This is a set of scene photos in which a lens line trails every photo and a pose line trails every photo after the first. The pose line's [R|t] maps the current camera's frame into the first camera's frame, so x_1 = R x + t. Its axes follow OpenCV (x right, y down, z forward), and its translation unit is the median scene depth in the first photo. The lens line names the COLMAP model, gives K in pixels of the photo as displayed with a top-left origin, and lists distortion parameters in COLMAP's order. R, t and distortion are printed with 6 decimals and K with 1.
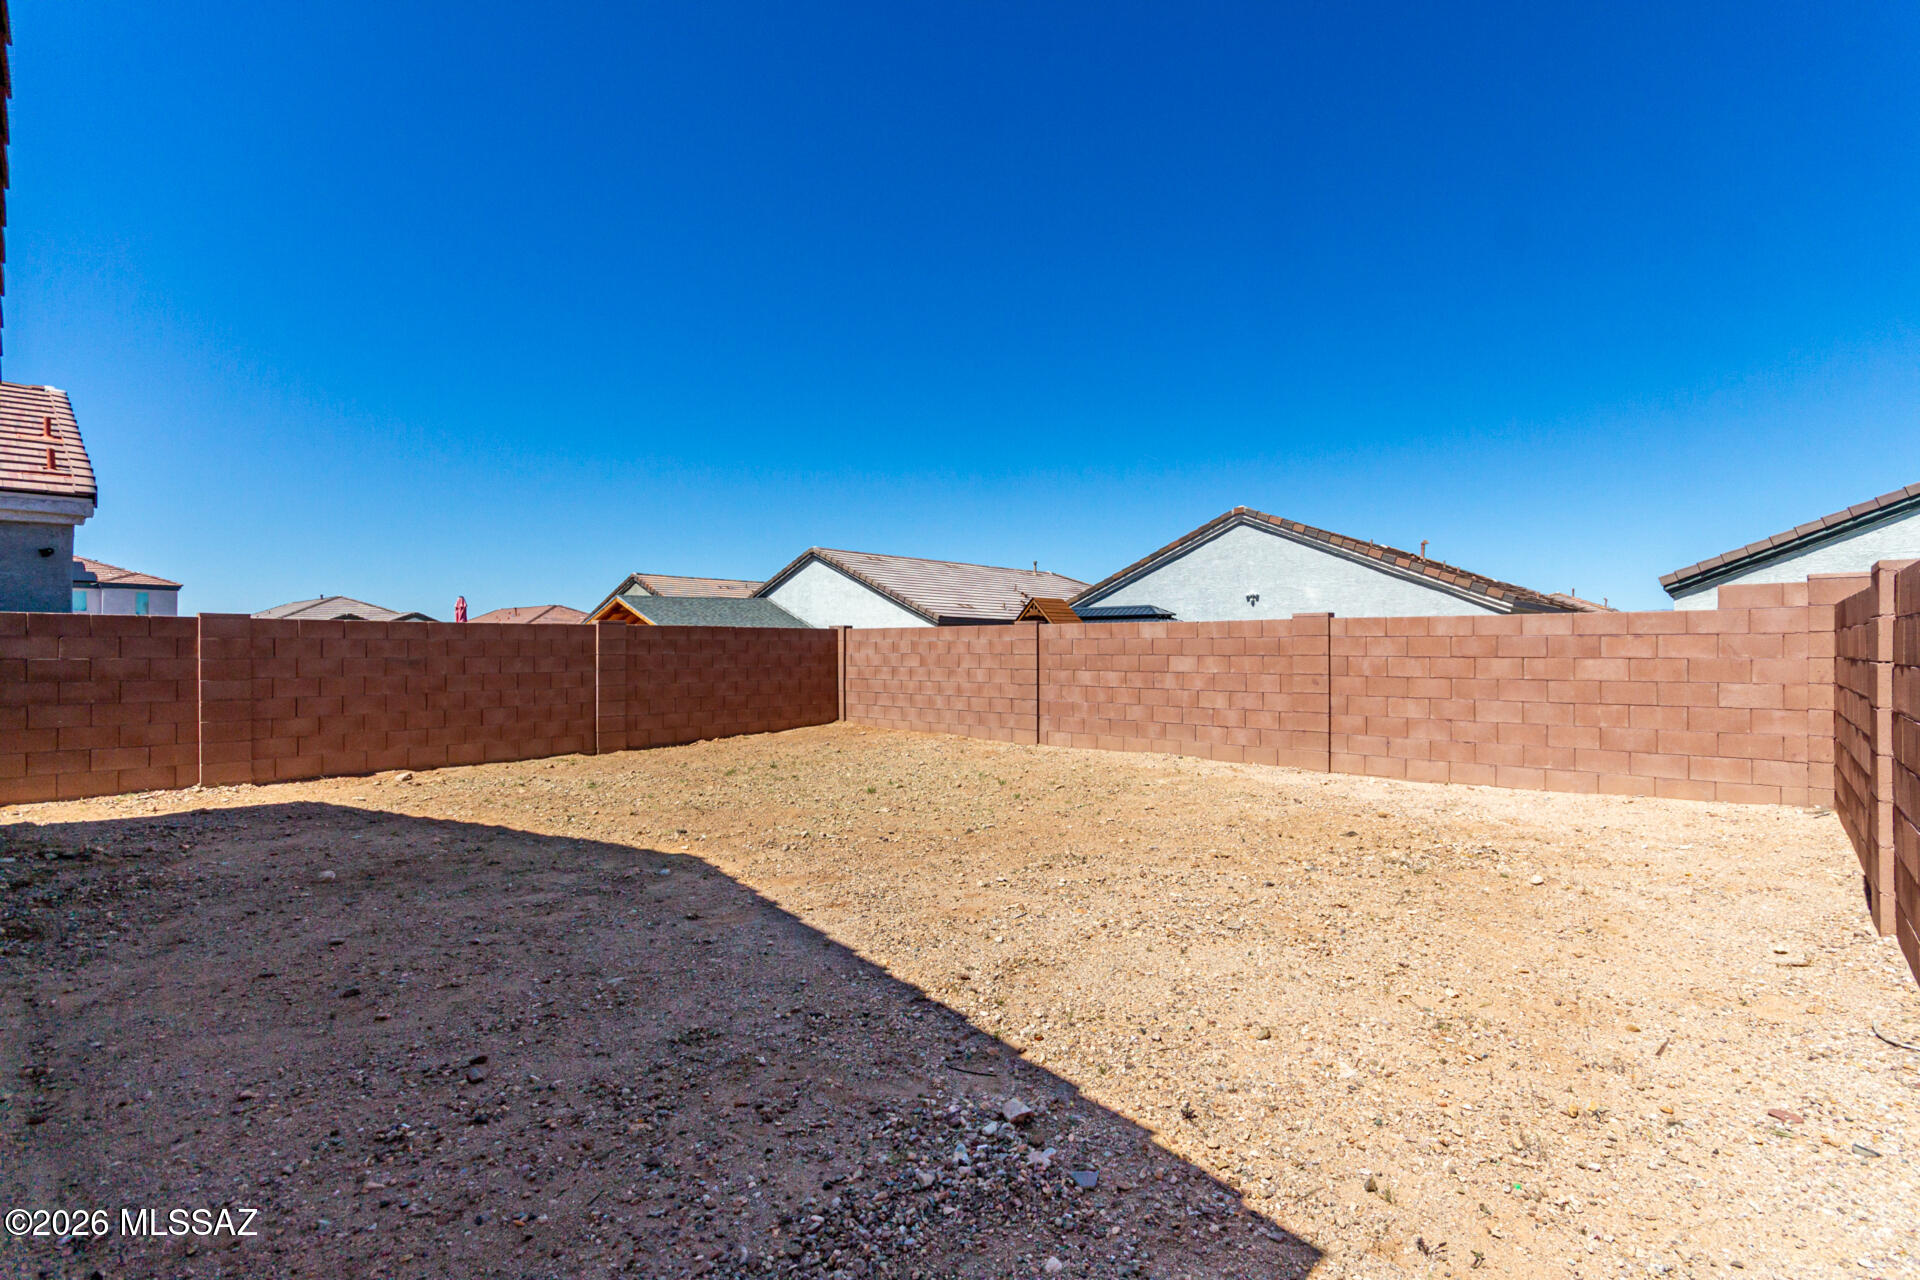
lens RADIAL K [[893.1, 0, 968.2], [0, 893.1, 641.3], [0, 0, 1]] dist [-0.001380, -0.000834]
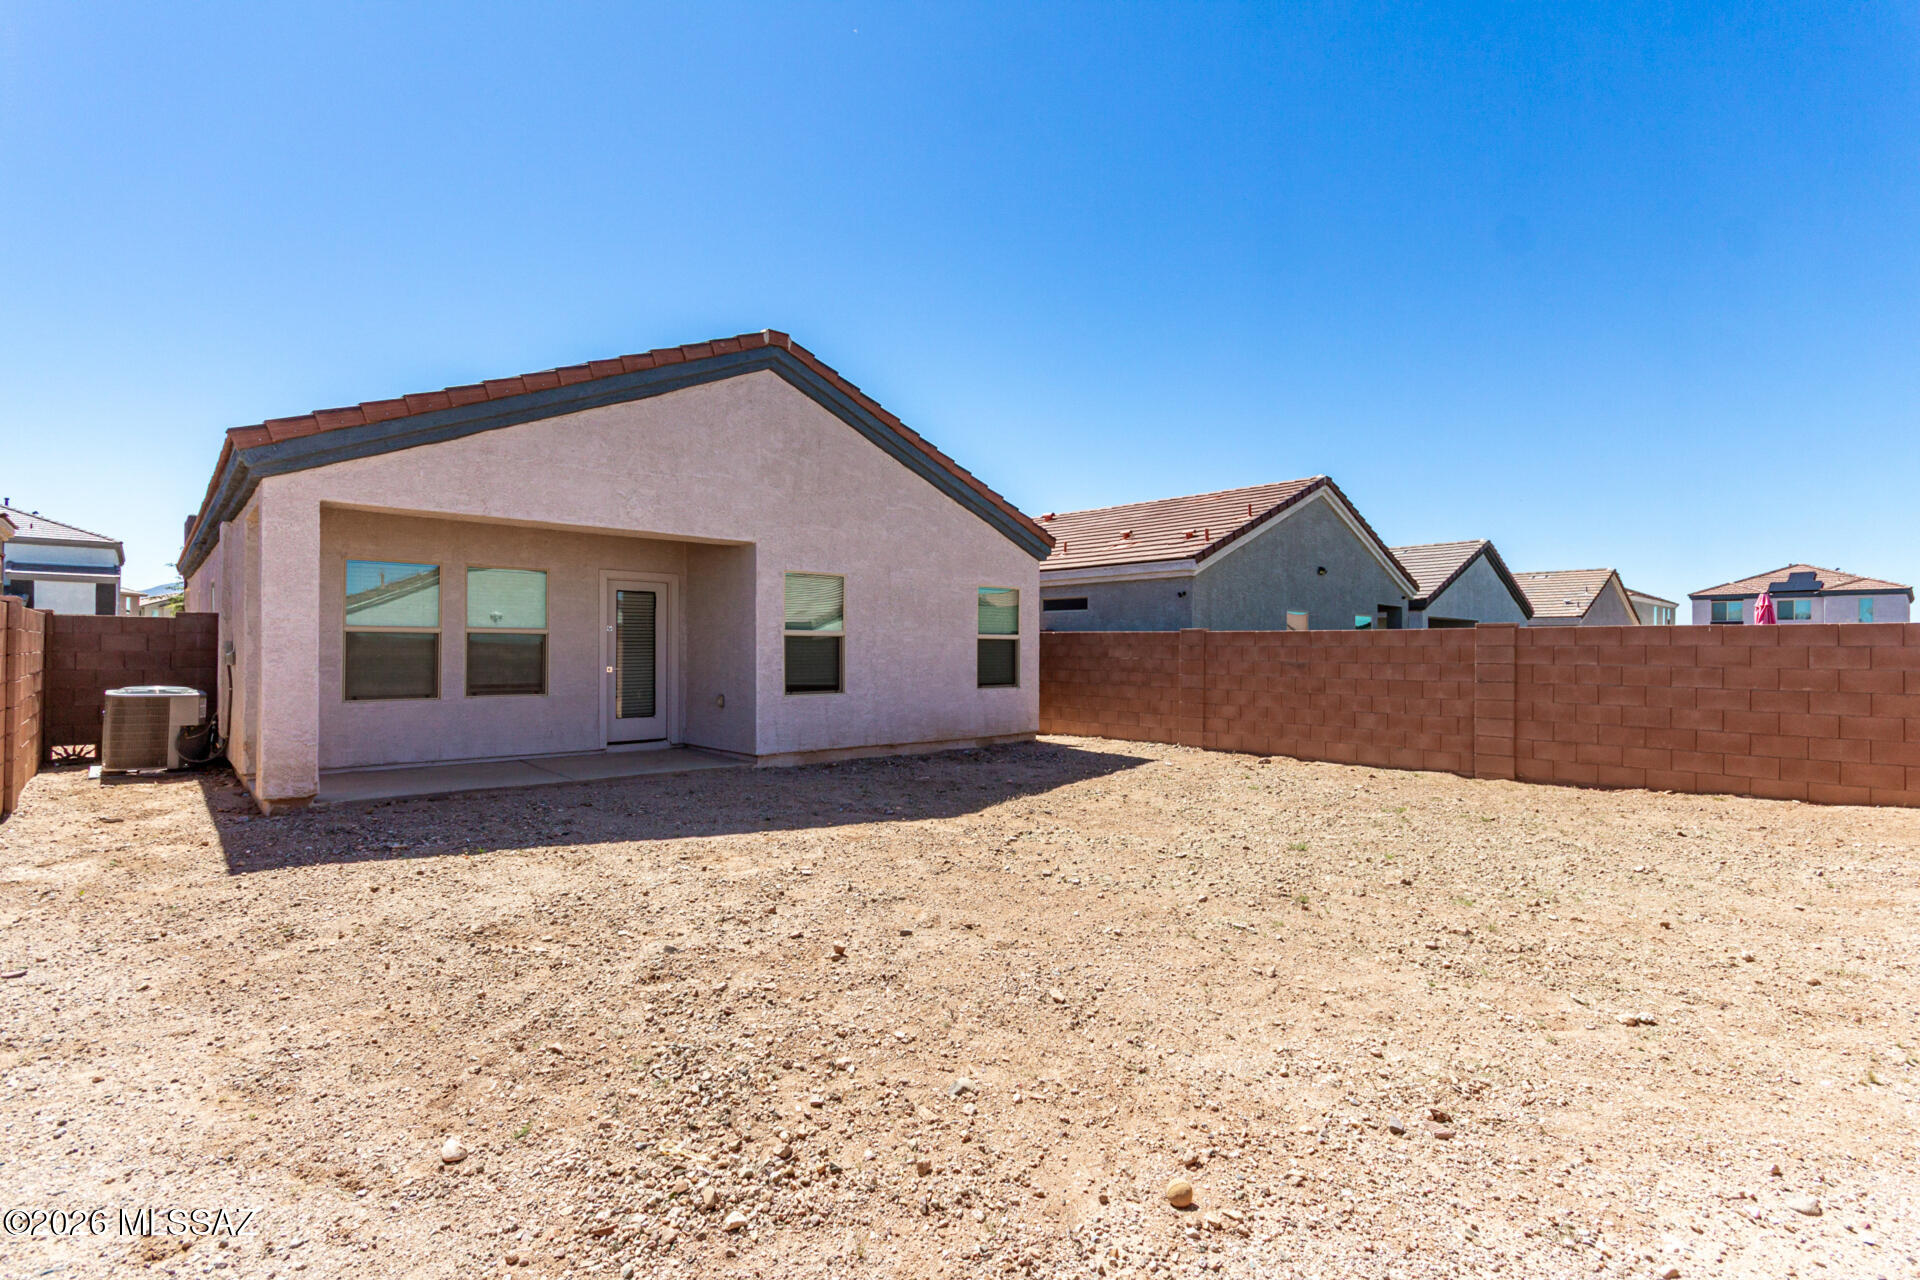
lens RADIAL K [[893.1, 0, 967.9], [0, 893.1, 642.8], [0, 0, 1]] dist [-0.001380, -0.000834]
pose [[-0.120352, -0.007455, -0.992703, 0.532340], [-0.000887, 0.999972, -0.007402, 0.002449], [0.992731, -0.000011, -0.120355, 0.656705]]
